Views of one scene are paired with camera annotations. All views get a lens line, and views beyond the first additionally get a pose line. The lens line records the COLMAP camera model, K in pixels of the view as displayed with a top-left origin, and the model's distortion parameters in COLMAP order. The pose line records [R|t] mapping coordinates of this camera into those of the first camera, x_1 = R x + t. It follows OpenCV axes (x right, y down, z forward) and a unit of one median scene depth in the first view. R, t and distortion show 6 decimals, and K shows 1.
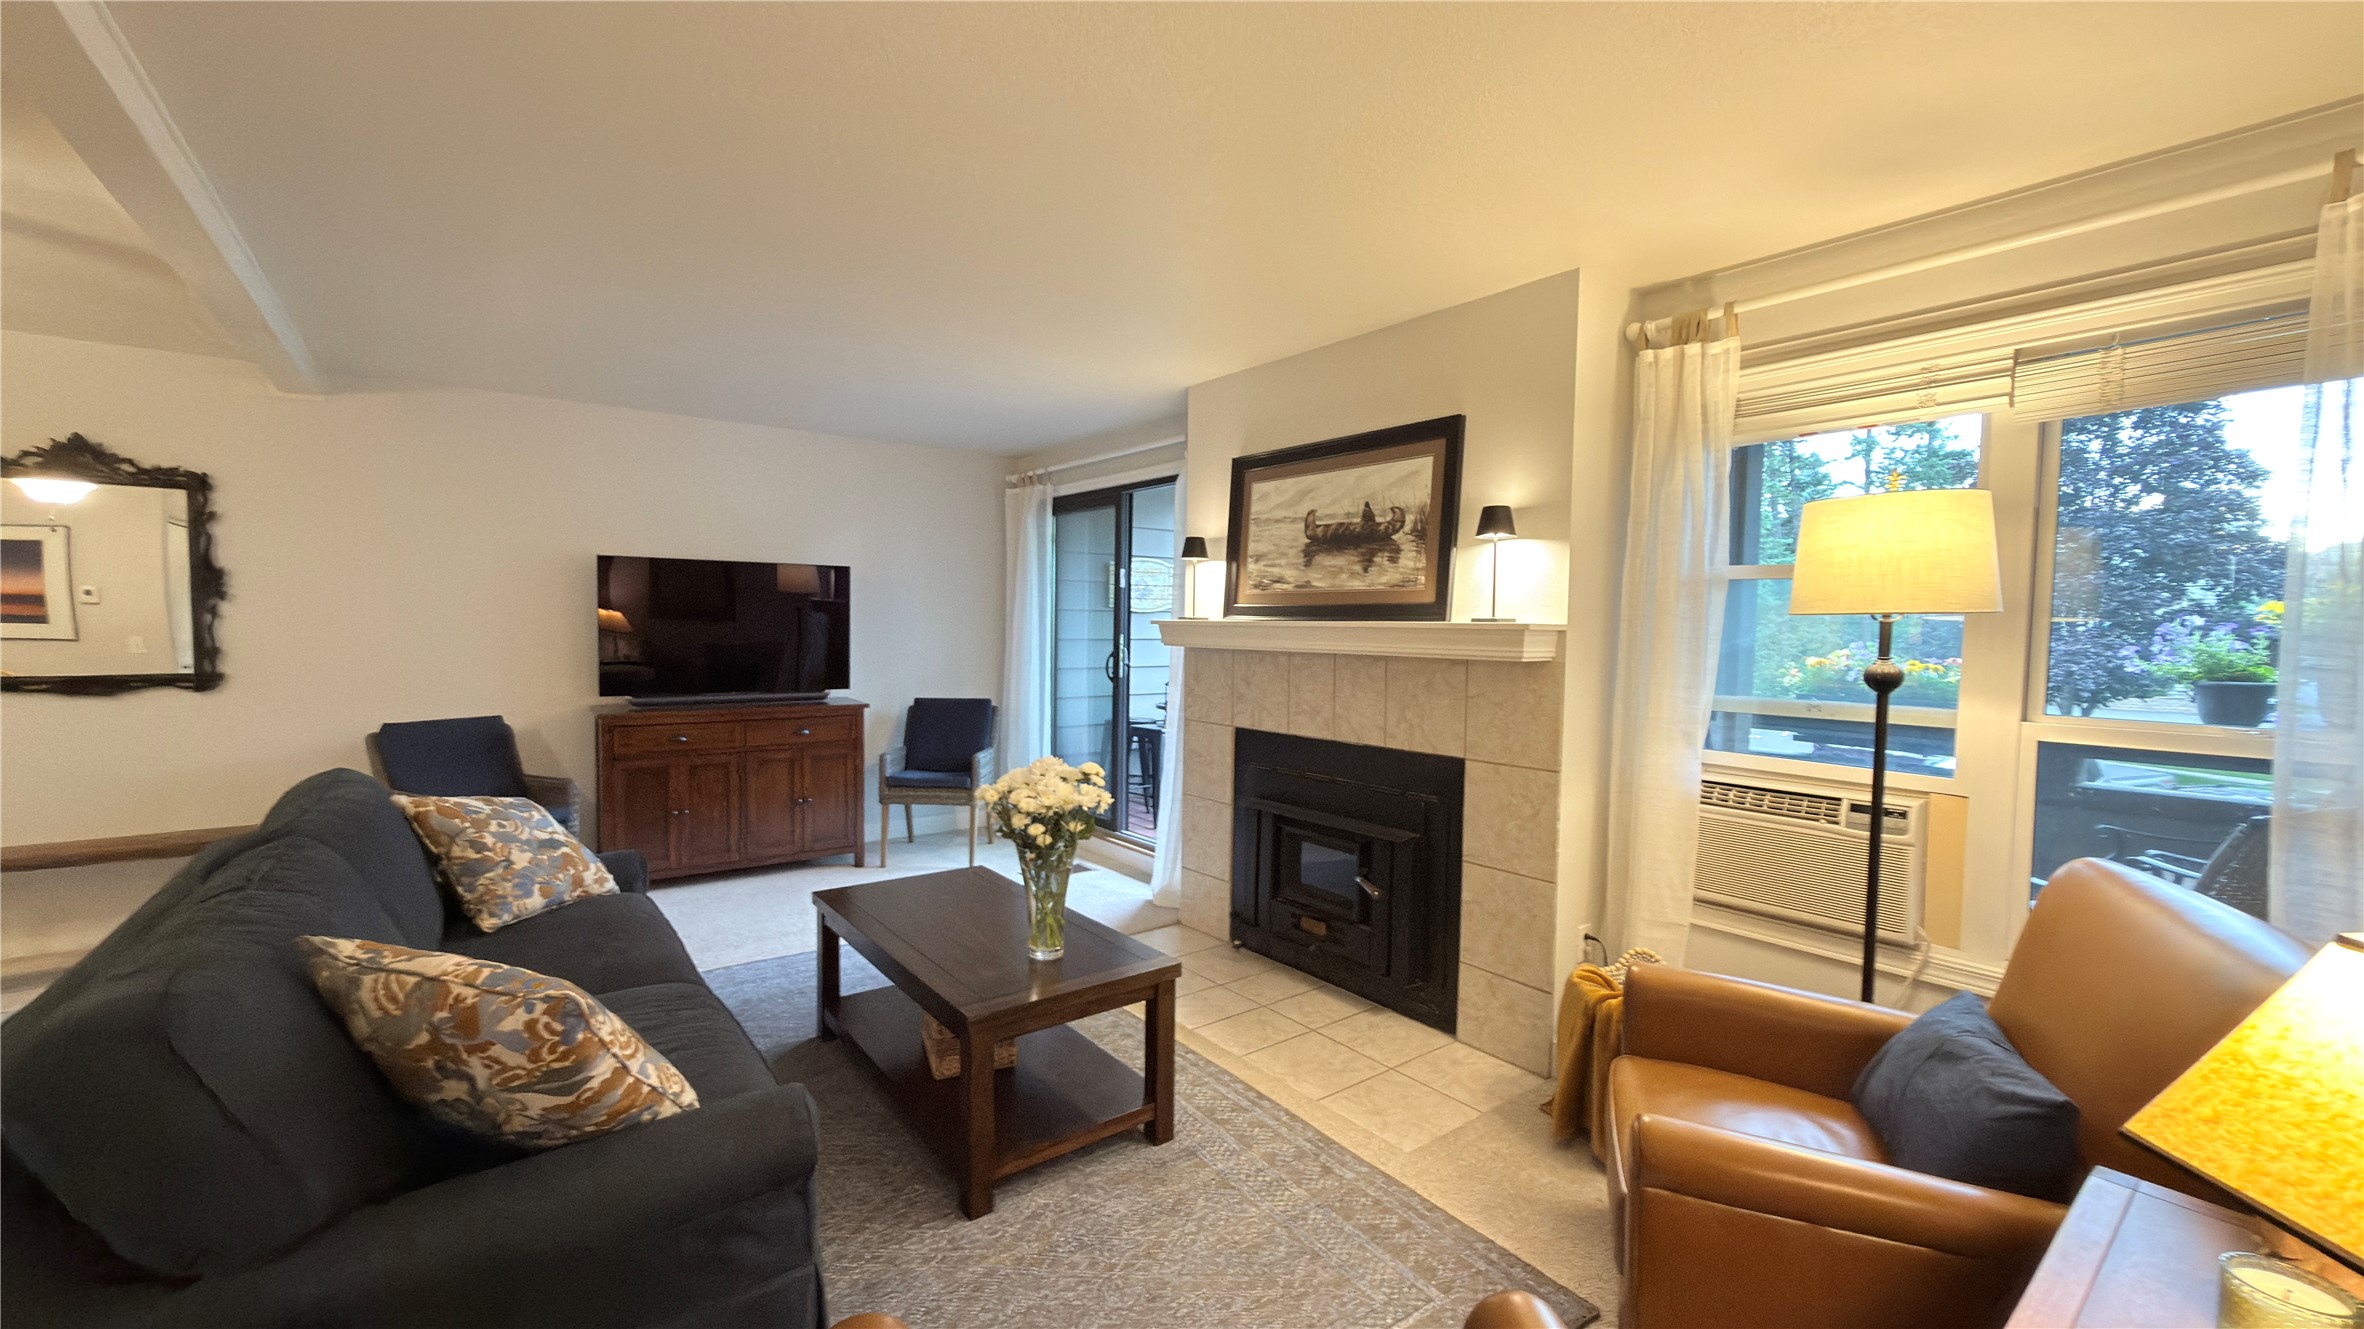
lens RADIAL K [[936.4, 0, 1188.8], [0, 936.4, 668.0], [0, 0, 1]] dist [0.003047, -0.000505]
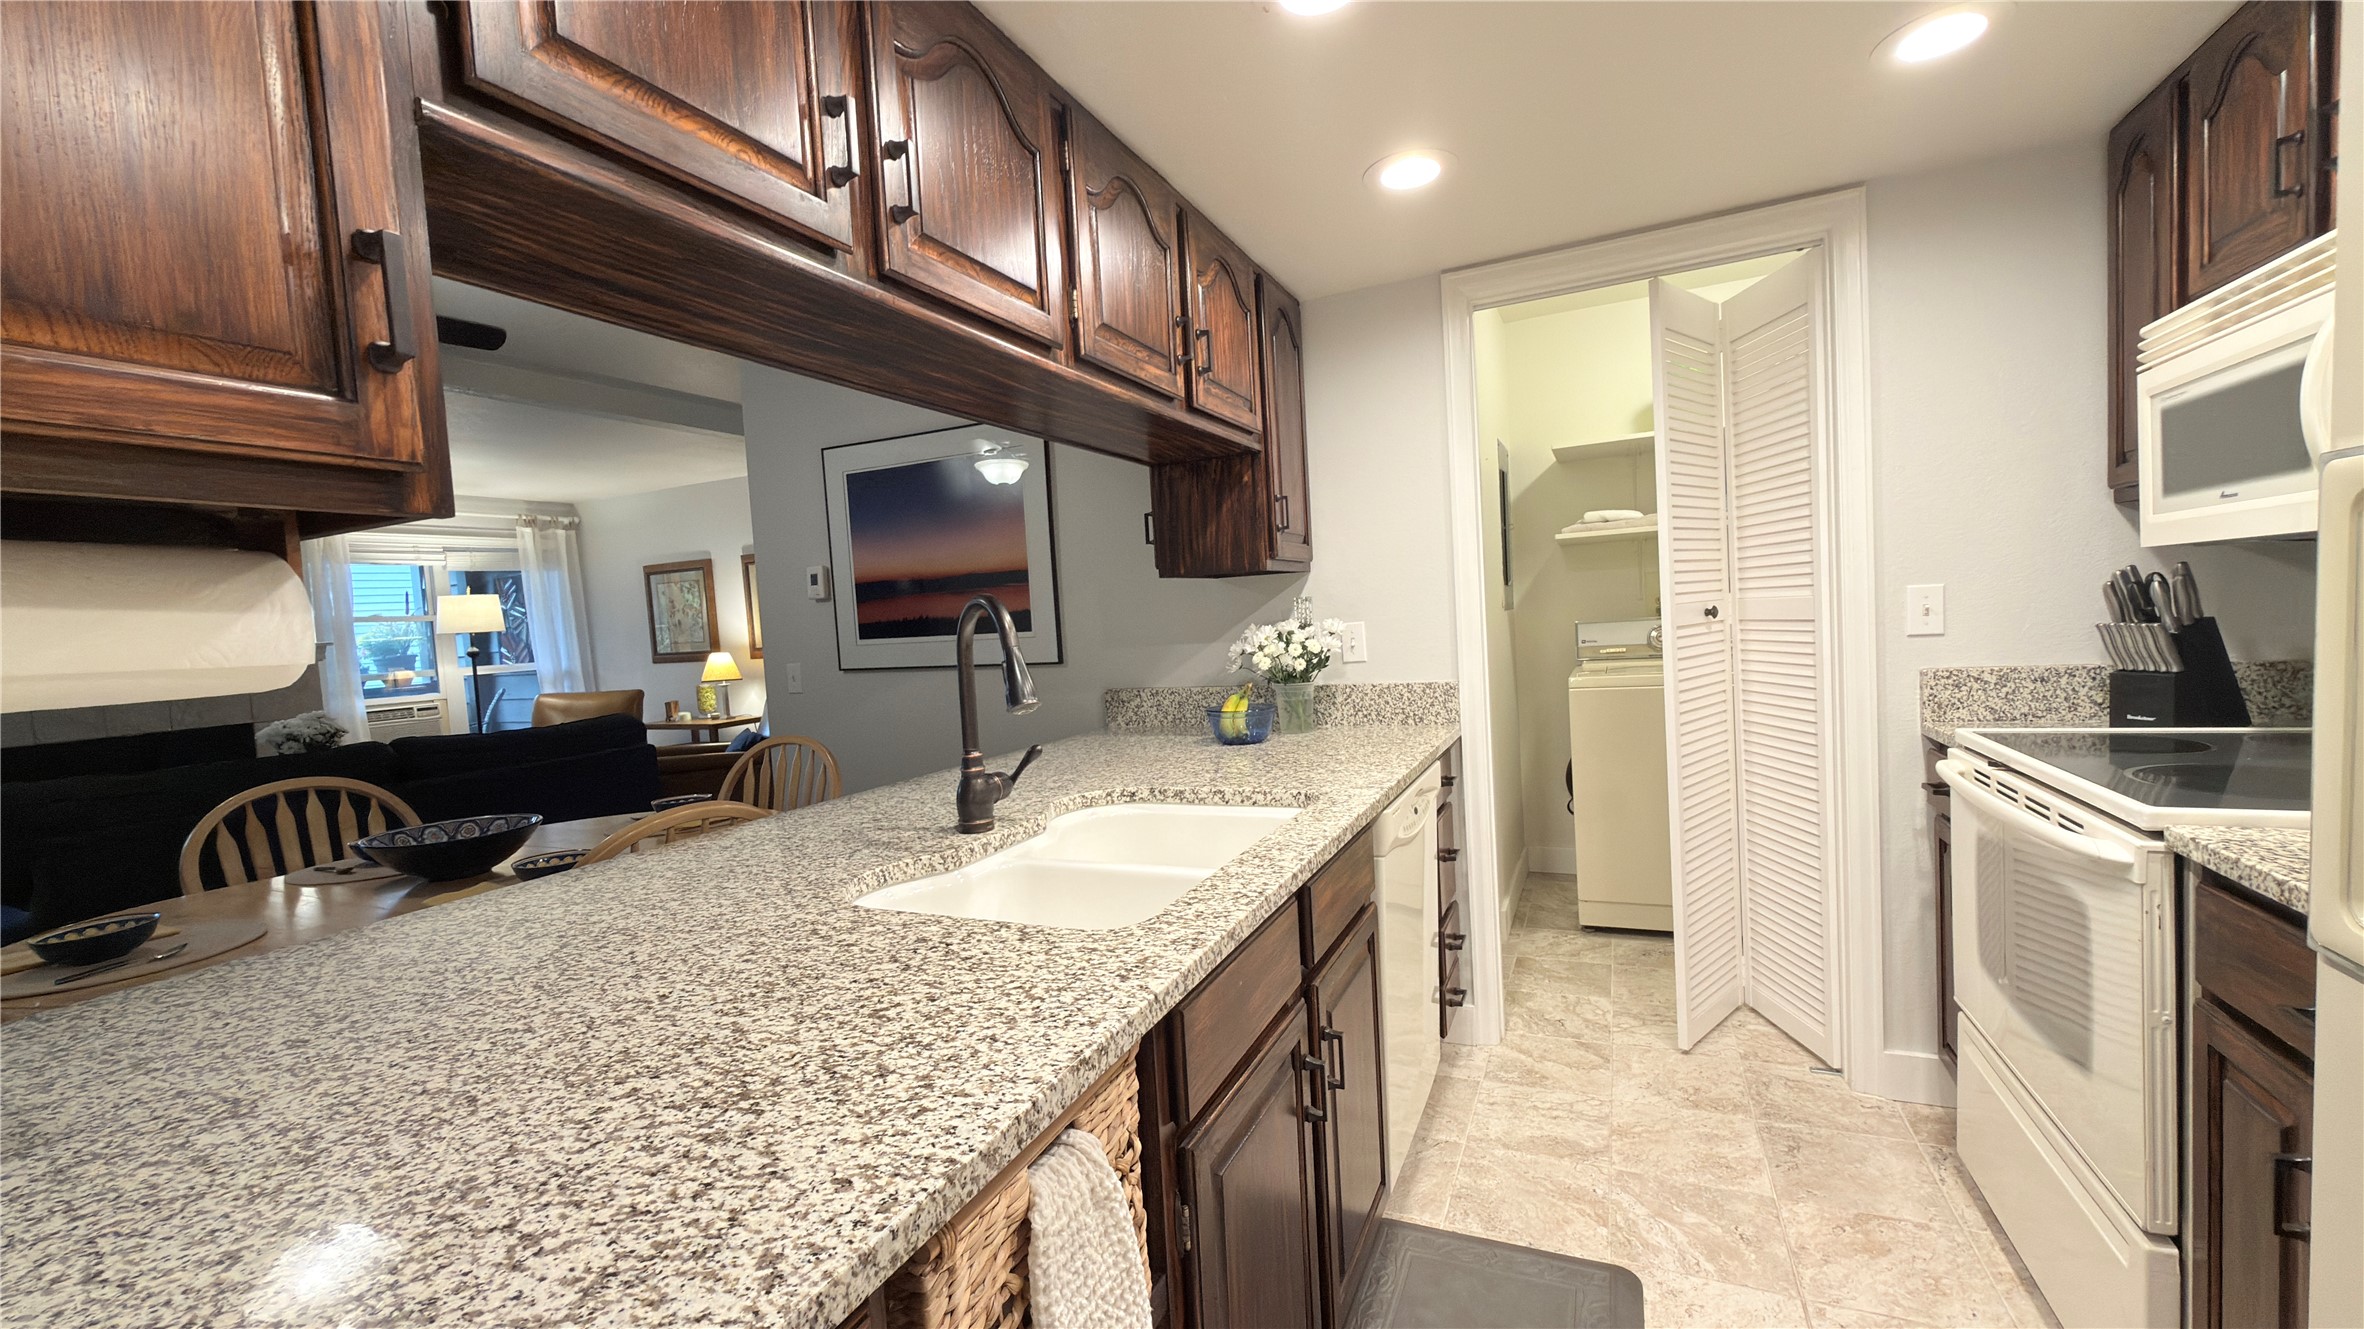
lens RADIAL K [[936.4, 0, 1183.4], [0, 936.4, 668.4], [0, 0, 1]] dist [0.003047, -0.000505]
pose [[-0.460291, -0.032910, 0.887158, -1.908091], [0.101010, 0.990882, 0.089166, 0.013328], [-0.882003, 0.130654, -0.452769, 0.215309]]
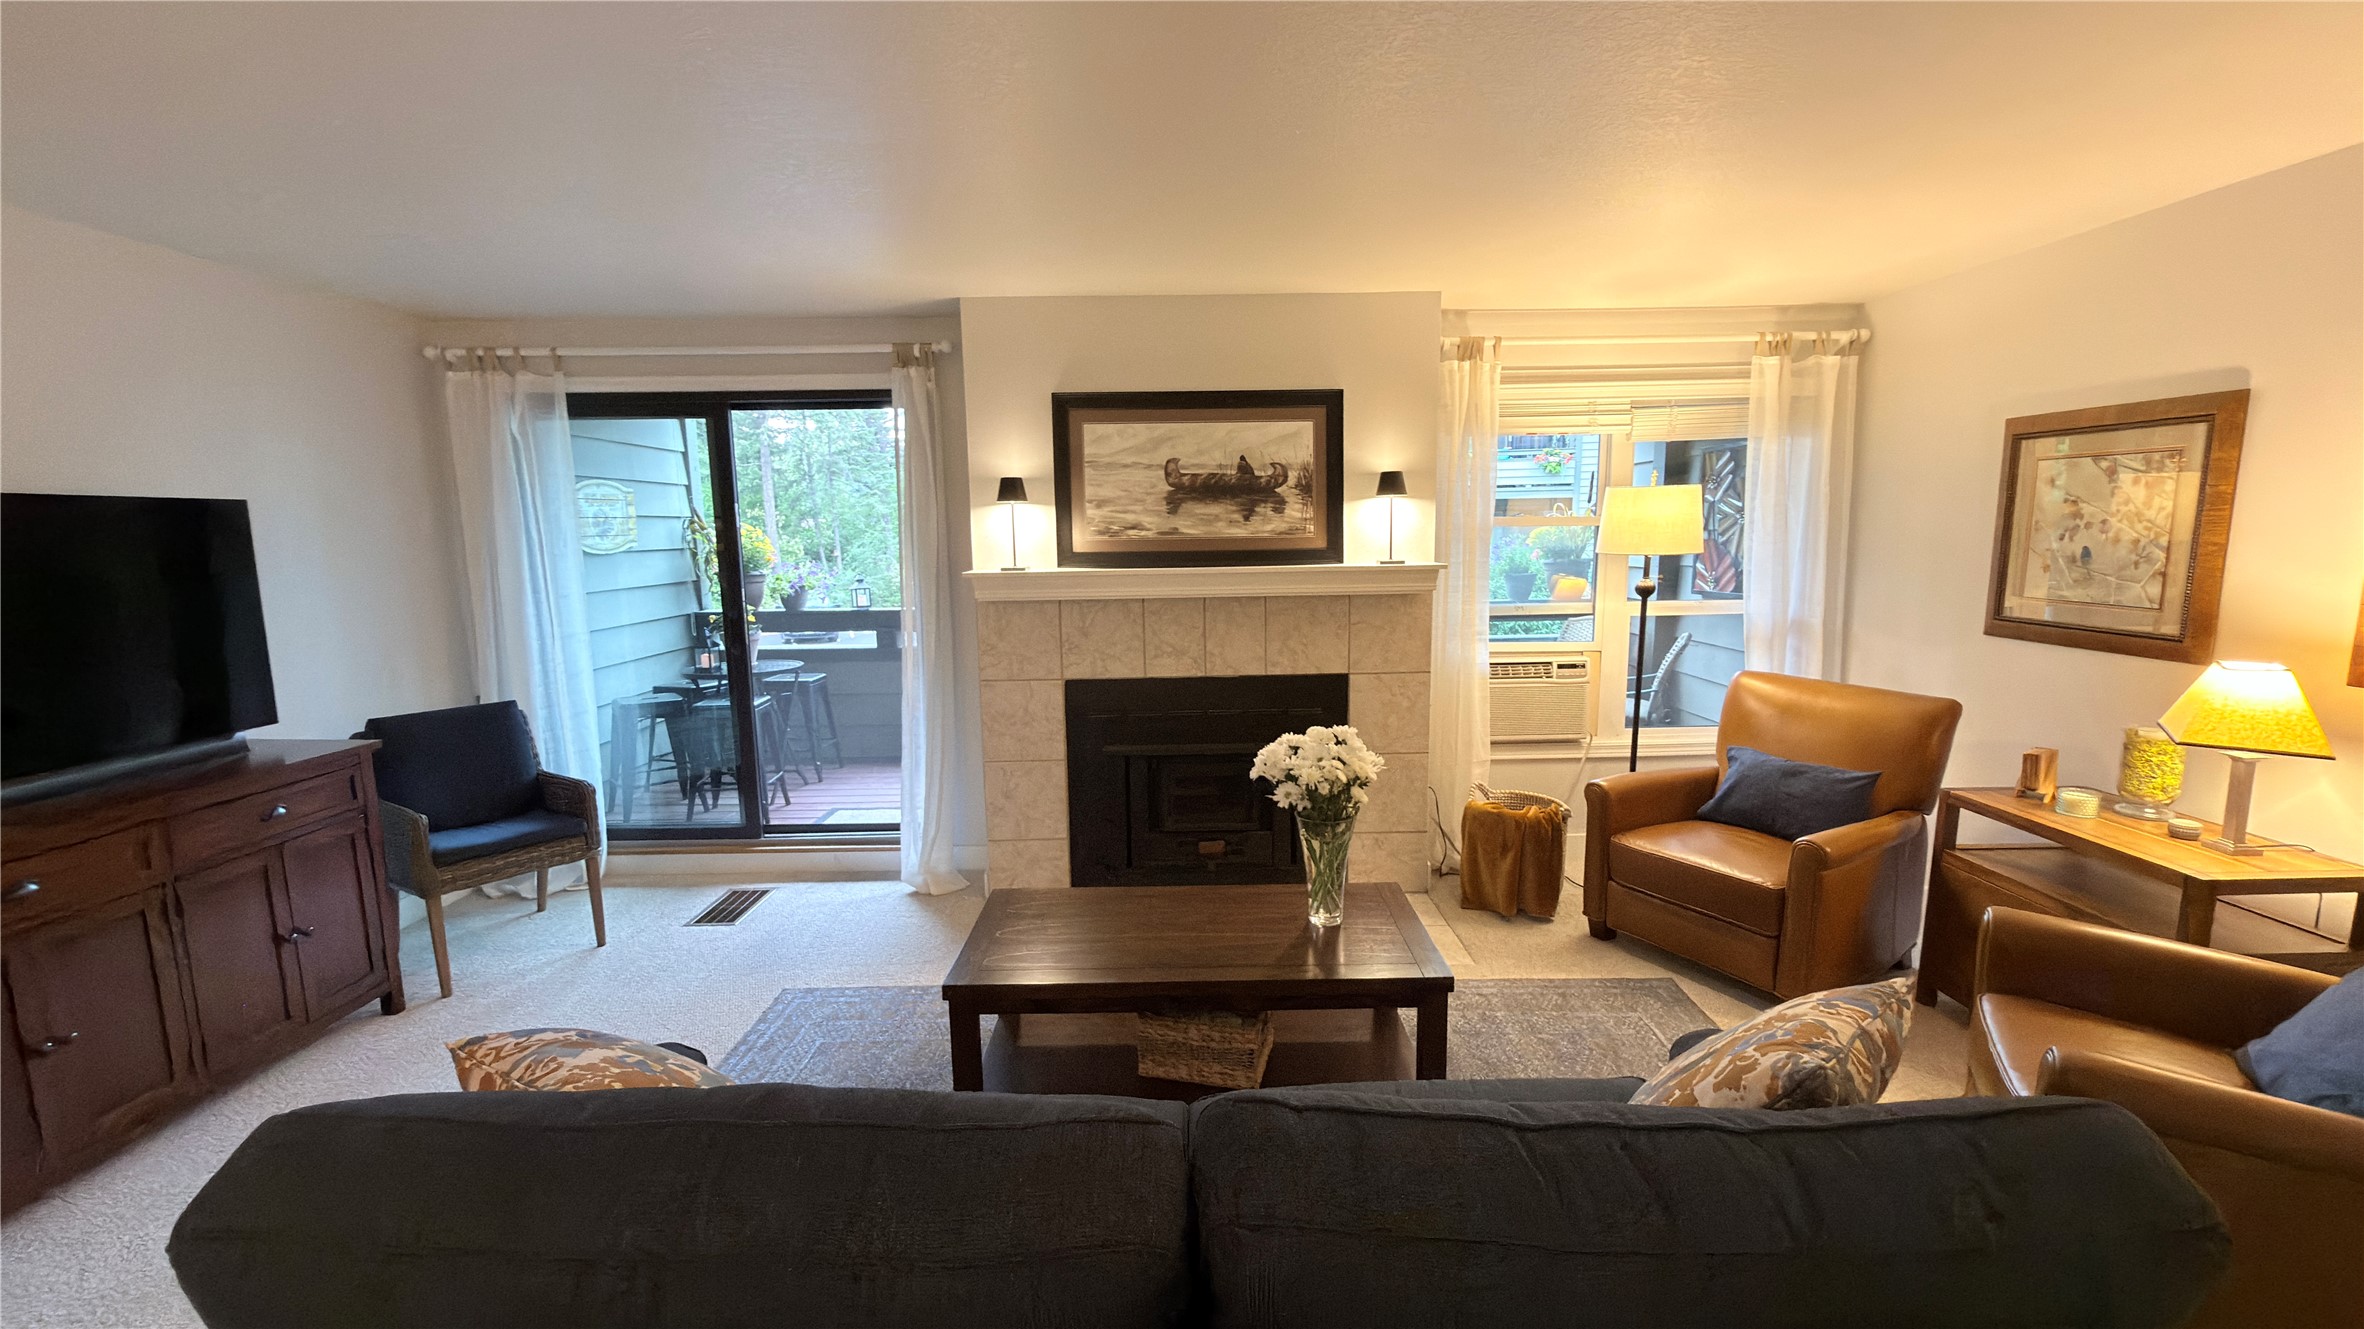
lens RADIAL K [[936.4, 0, 1185.0], [0, 936.4, 667.9], [0, 0, 1]] dist [0.003047, -0.000505]
pose [[0.612569, -0.138582, 0.778173, -0.731443], [0.062528, 0.989921, 0.127071, -0.074722], [-0.787940, -0.029182, 0.615060, 0.370139]]
